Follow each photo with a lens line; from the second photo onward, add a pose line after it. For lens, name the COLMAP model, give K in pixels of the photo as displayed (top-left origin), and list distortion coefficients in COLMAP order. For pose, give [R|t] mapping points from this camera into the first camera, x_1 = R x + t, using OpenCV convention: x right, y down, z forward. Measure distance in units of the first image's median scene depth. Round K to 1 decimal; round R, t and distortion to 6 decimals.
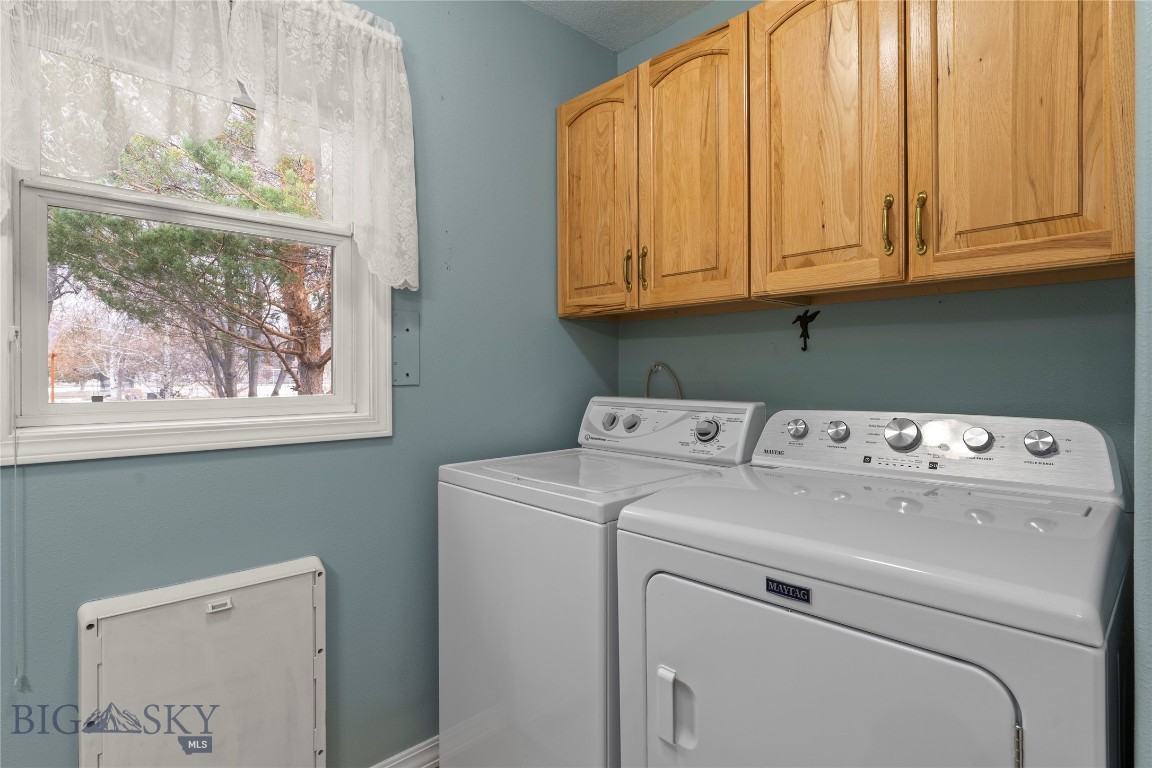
lens RADIAL K [[580.8, 0, 577.5], [0, 580.8, 376.3], [0, 0, 1]] dist [-0.006961, -0.000284]
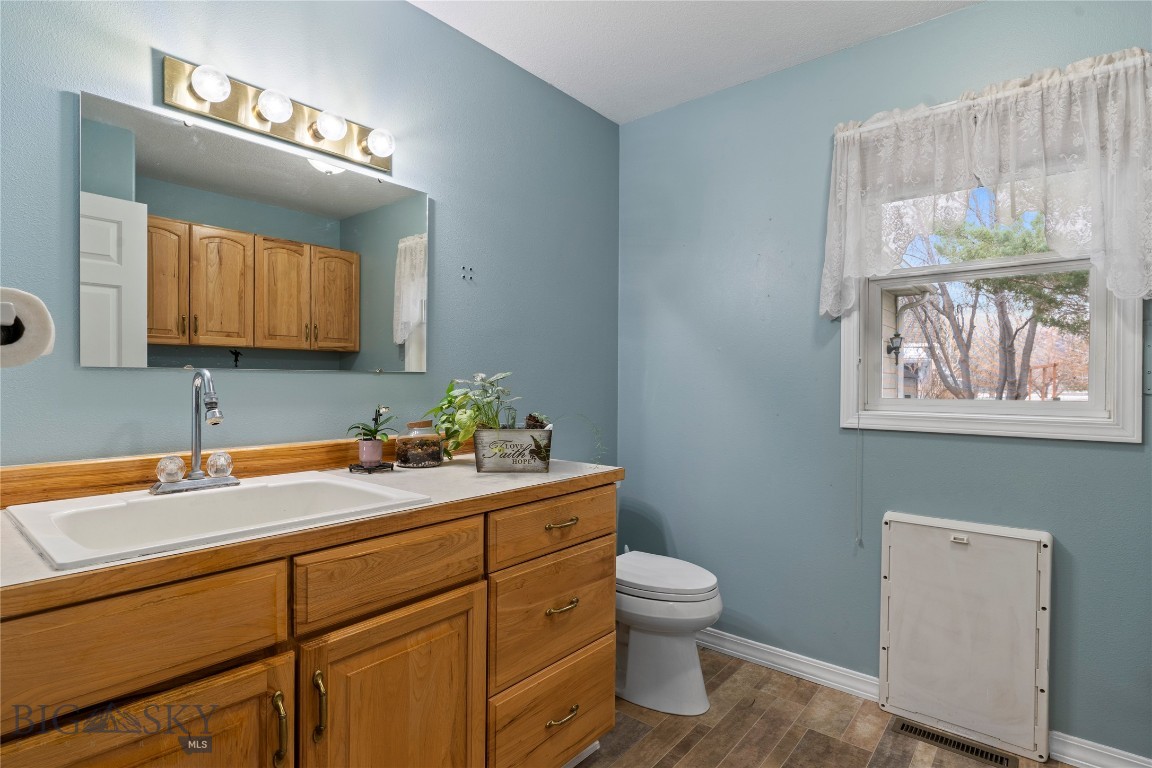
lens RADIAL K [[580.8, 0, 577.3], [0, 580.8, 384.3], [0, 0, 1]] dist [-0.006961, -0.000284]
pose [[0.106836, 0.007916, -0.994245, 0.656378], [-0.008603, 0.999938, 0.007036, -0.000119], [0.994239, 0.007802, 0.106898, -0.115515]]
